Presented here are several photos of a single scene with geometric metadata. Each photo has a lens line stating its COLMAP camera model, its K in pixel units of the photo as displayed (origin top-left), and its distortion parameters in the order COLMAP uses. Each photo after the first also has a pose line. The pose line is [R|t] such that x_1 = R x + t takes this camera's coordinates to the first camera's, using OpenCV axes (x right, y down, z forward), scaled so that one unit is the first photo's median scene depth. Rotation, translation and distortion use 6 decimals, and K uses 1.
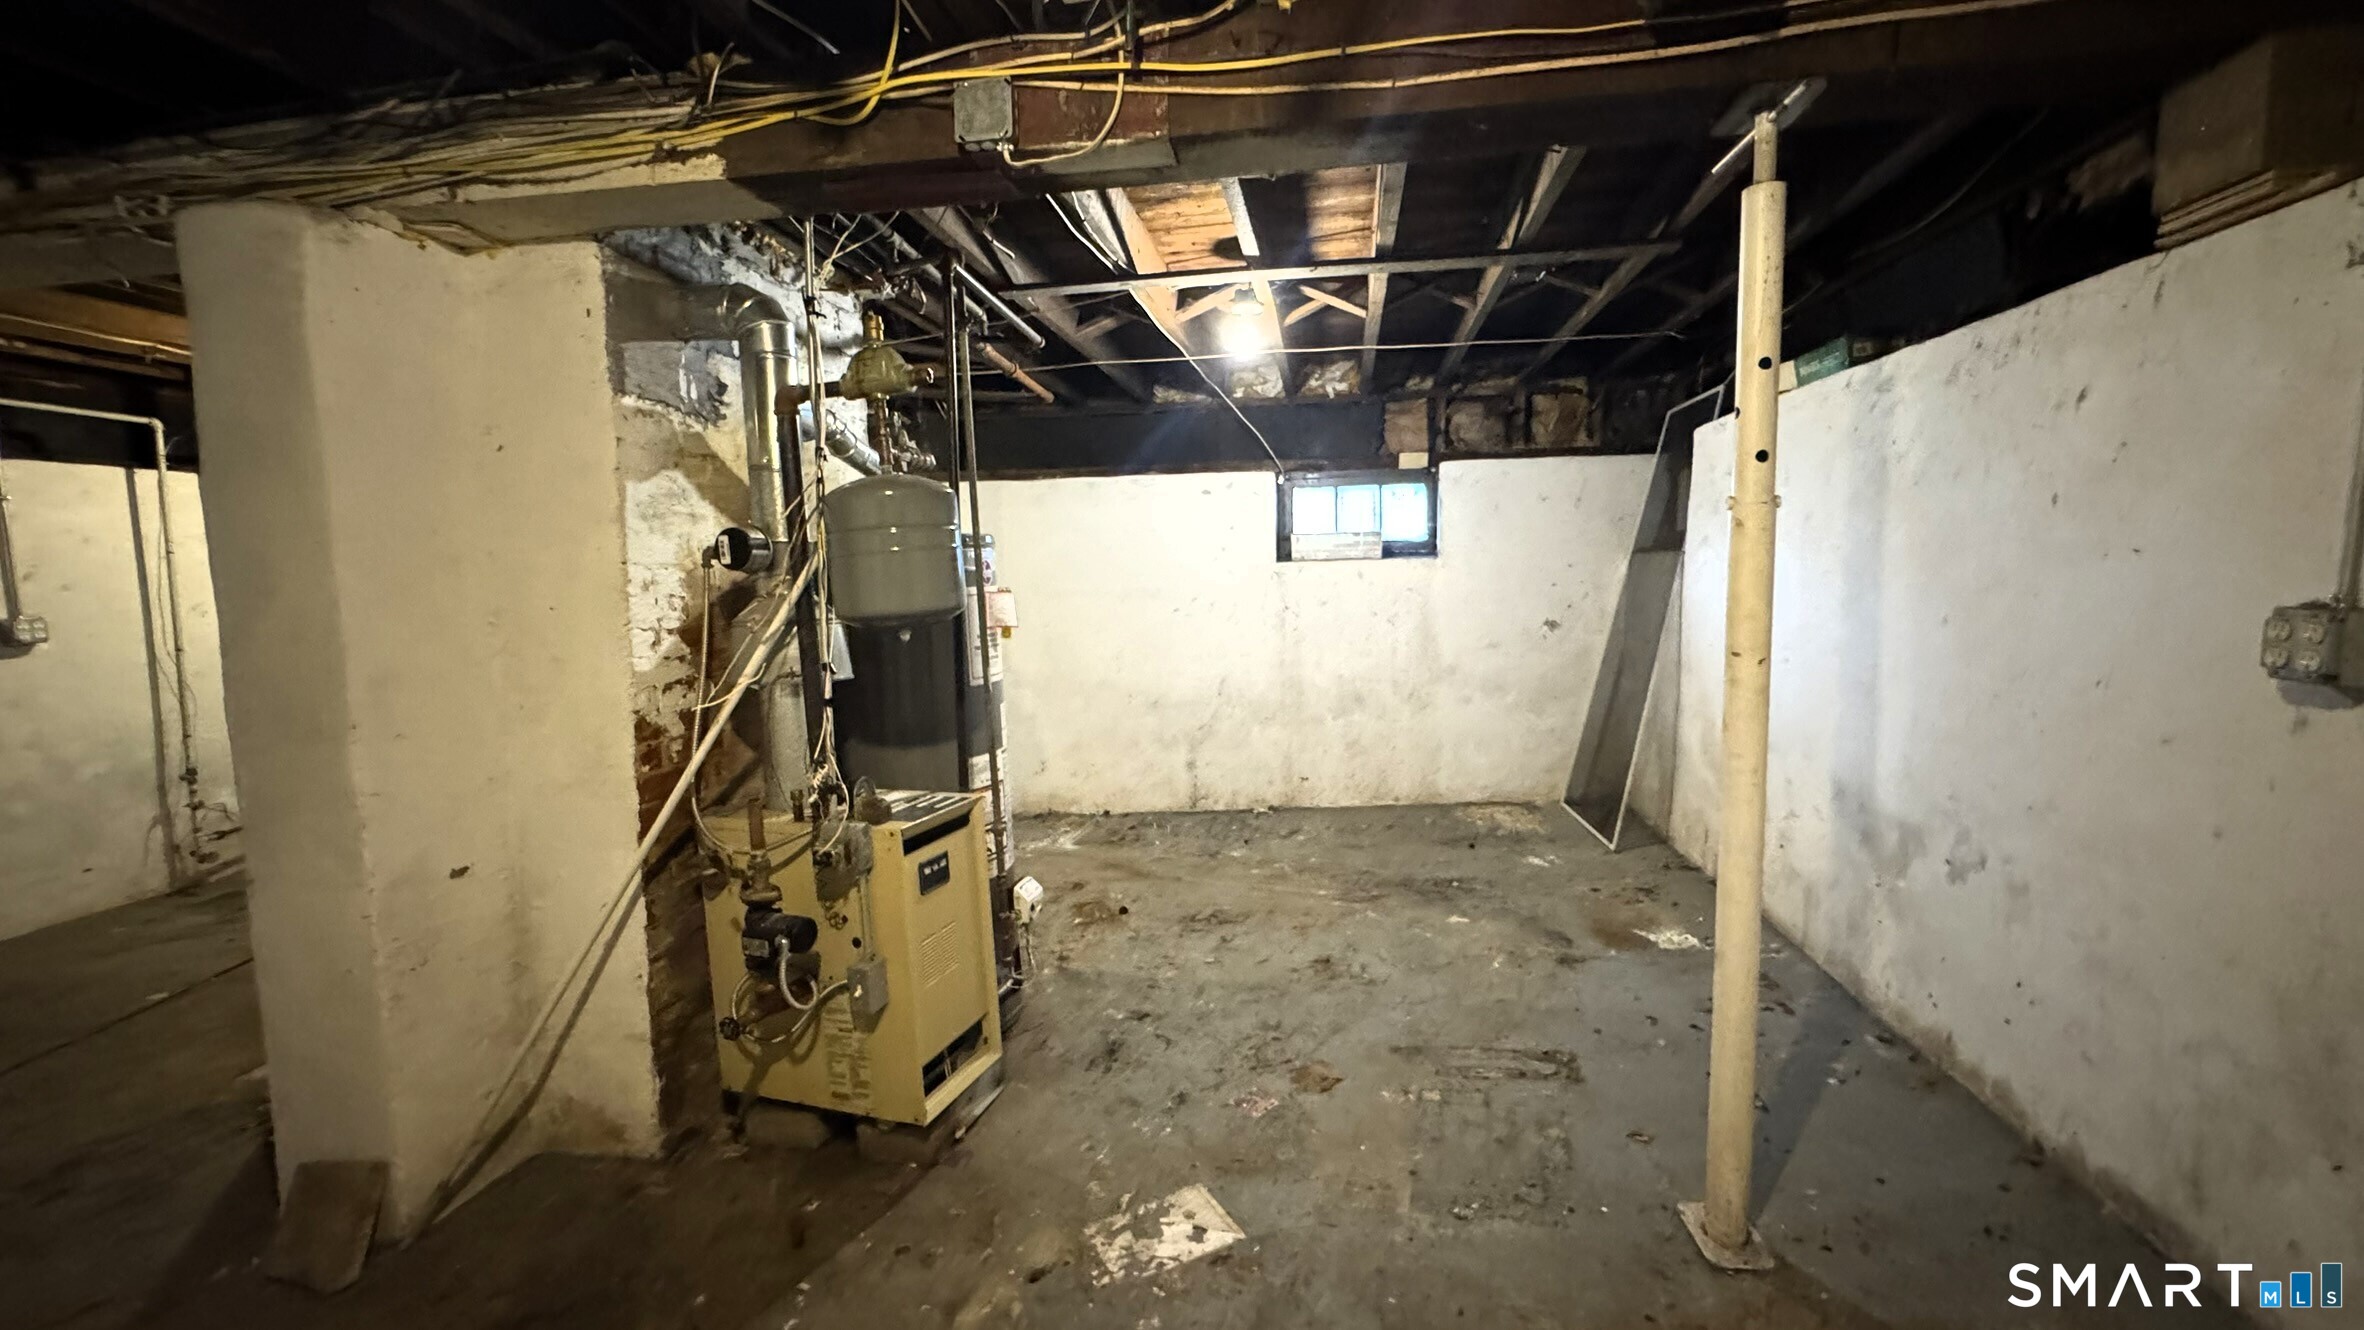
lens RADIAL K [[949.6, 0, 1179.9], [0, 949.6, 665.6], [0, 0, 1]] dist [-0.005181, 0.000710]
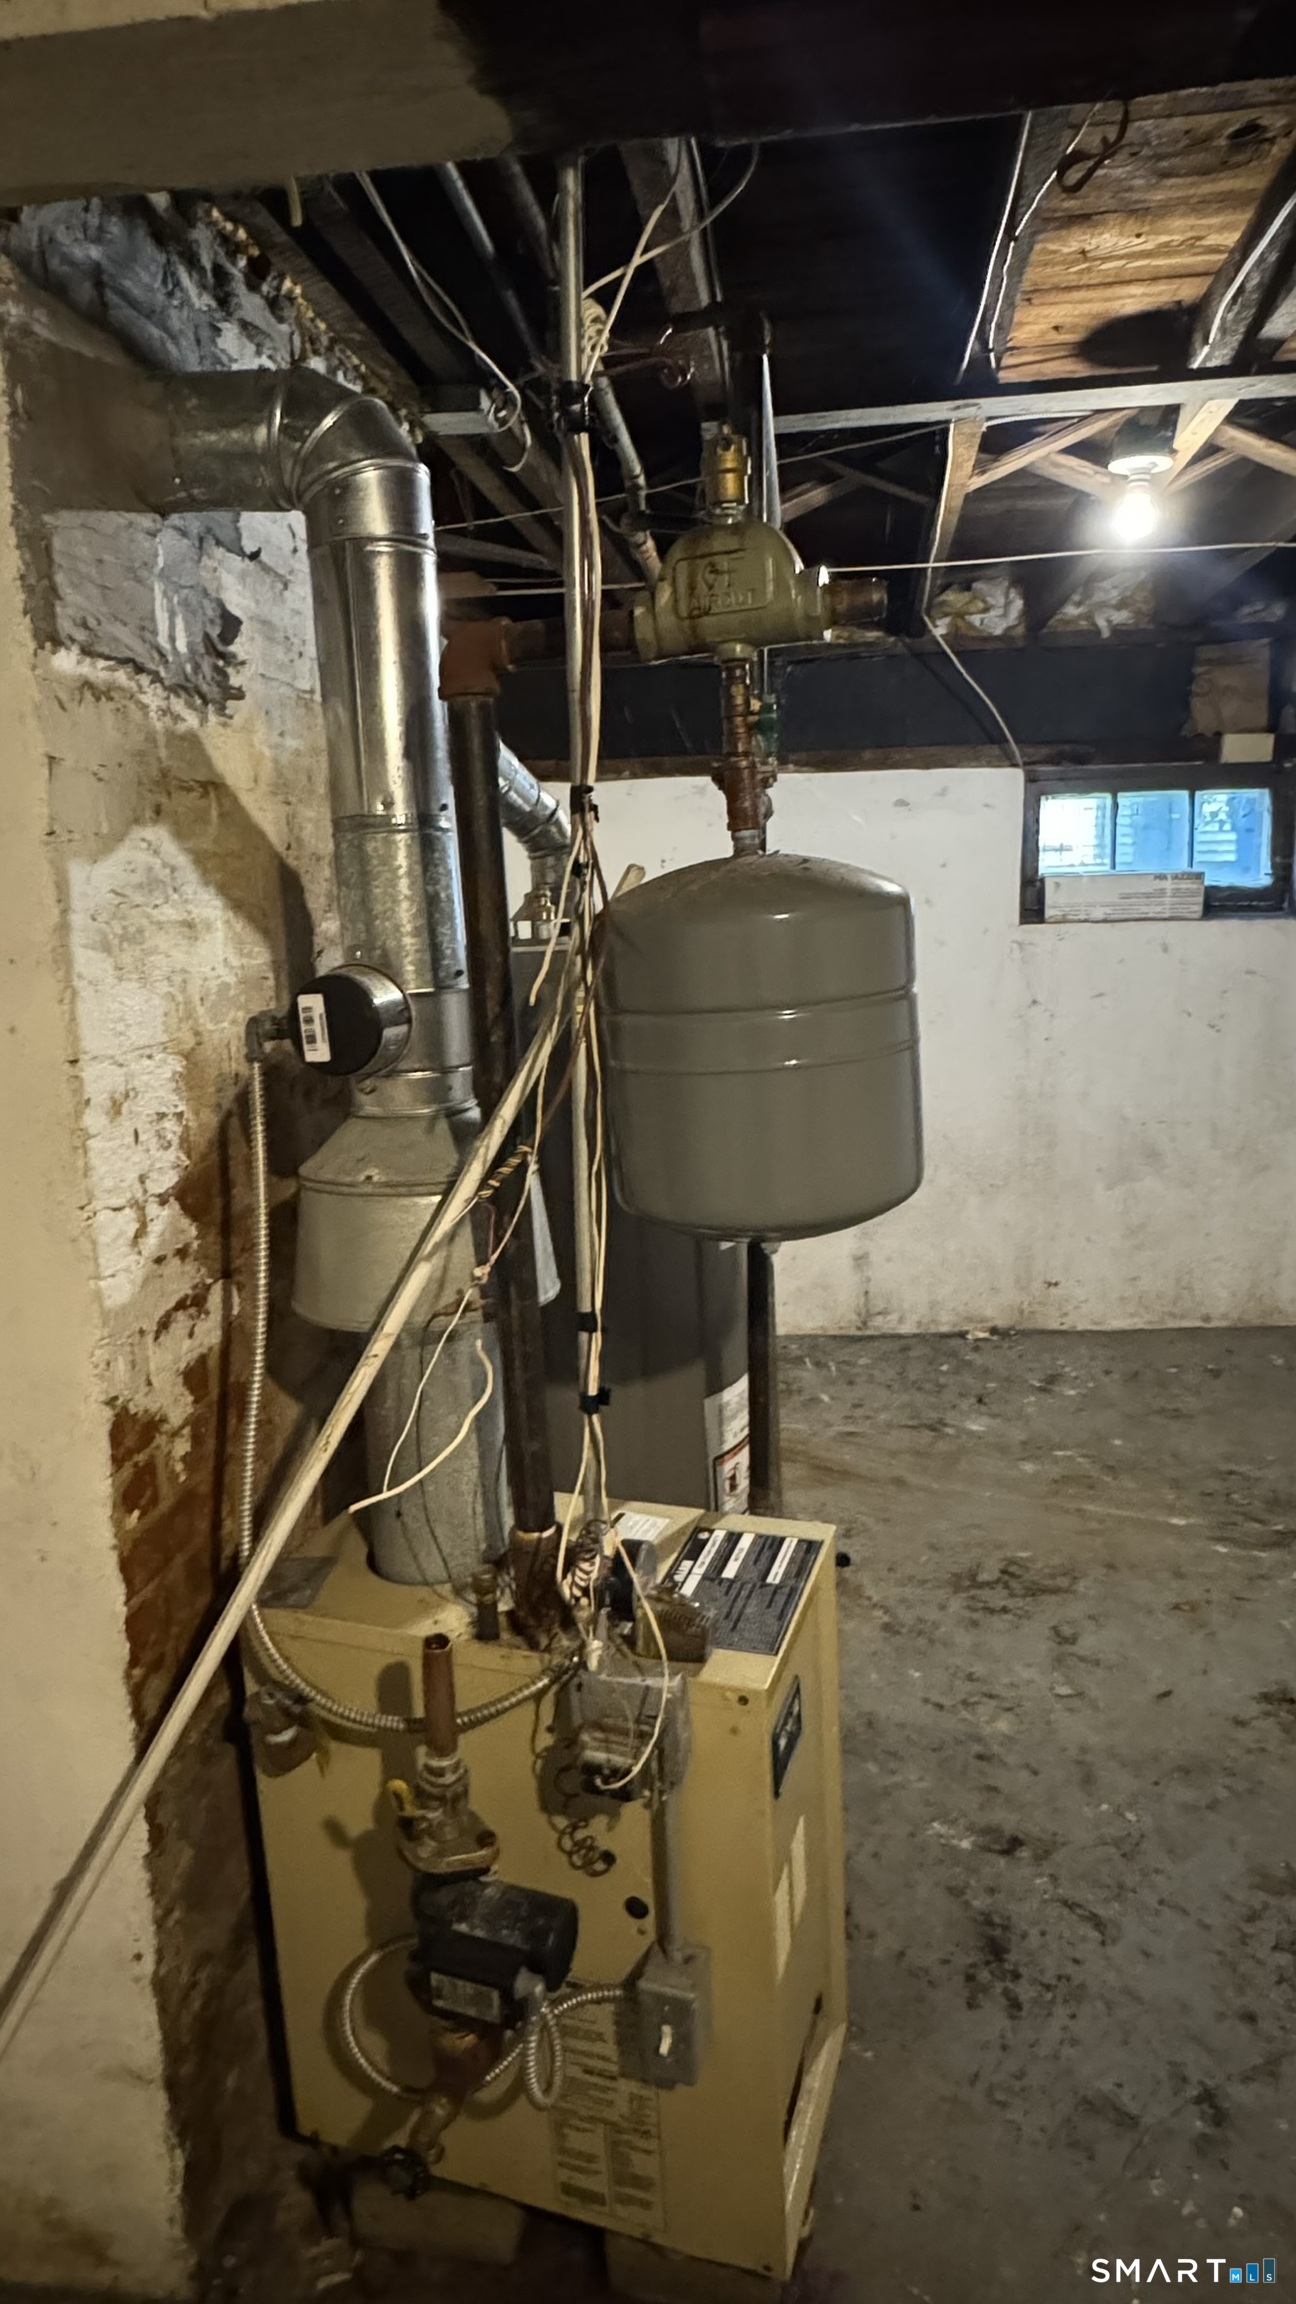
lens RADIAL K [[1326.5, 0, 649.1], [0, 1326.5, 1143.8], [0, 0, 1]] dist [-0.003448, -0.000553]
pose [[0.999827, -0.004443, 0.018089, -0.311227], [0.002674, 0.995314, 0.096663, -0.115955], [-0.018434, -0.096598, 0.995153, 0.371689]]
